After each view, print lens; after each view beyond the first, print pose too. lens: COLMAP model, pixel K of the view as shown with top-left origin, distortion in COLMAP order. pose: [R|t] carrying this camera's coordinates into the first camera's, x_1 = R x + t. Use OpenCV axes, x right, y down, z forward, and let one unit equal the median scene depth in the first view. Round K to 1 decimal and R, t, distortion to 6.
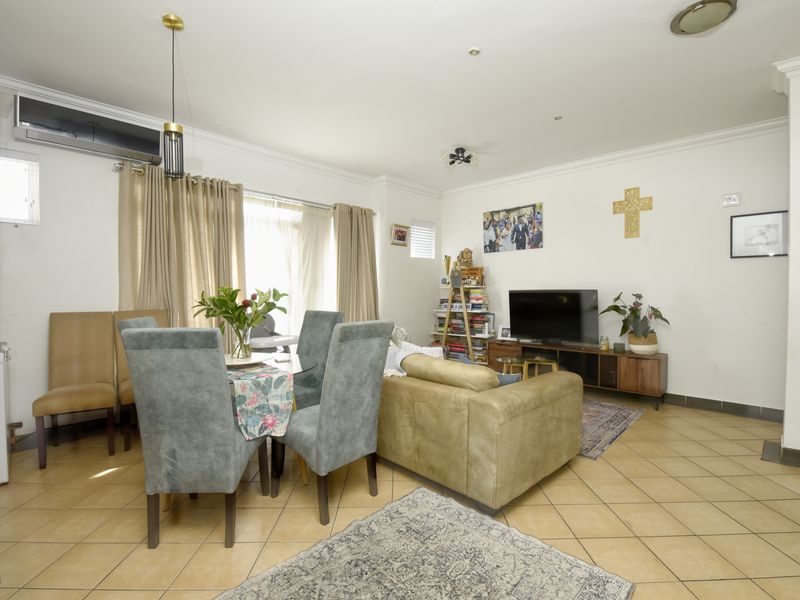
lens RADIAL K [[391.2, 0, 405.6], [0, 391.2, 298.4], [0, 0, 1]] dist [-0.021310, -0.000178]
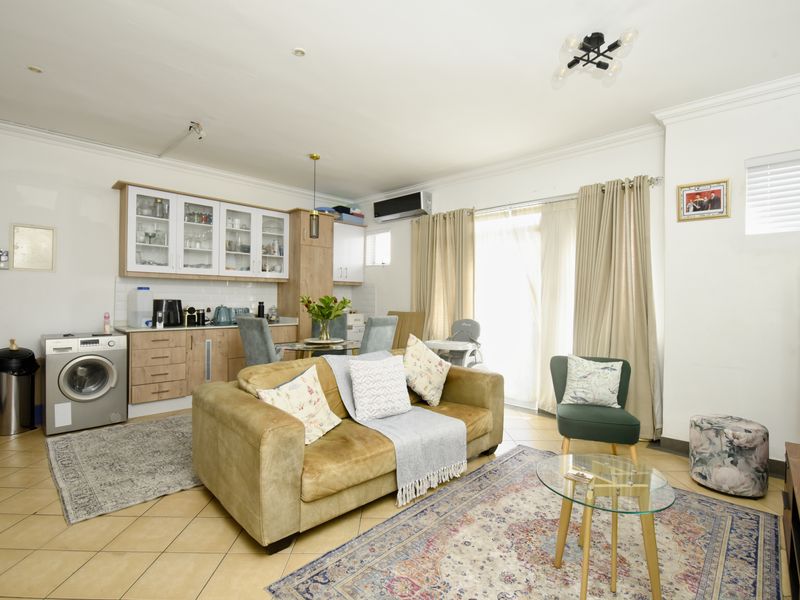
lens RADIAL K [[391.2, 0, 405.6], [0, 391.2, 298.4], [0, 0, 1]] dist [-0.021310, -0.000178]
pose [[0.013356, -0.004432, -0.999901, 0.652813], [-0.030643, 0.999519, -0.004839, -0.012070], [0.999441, 0.030705, 0.013214, 0.720650]]
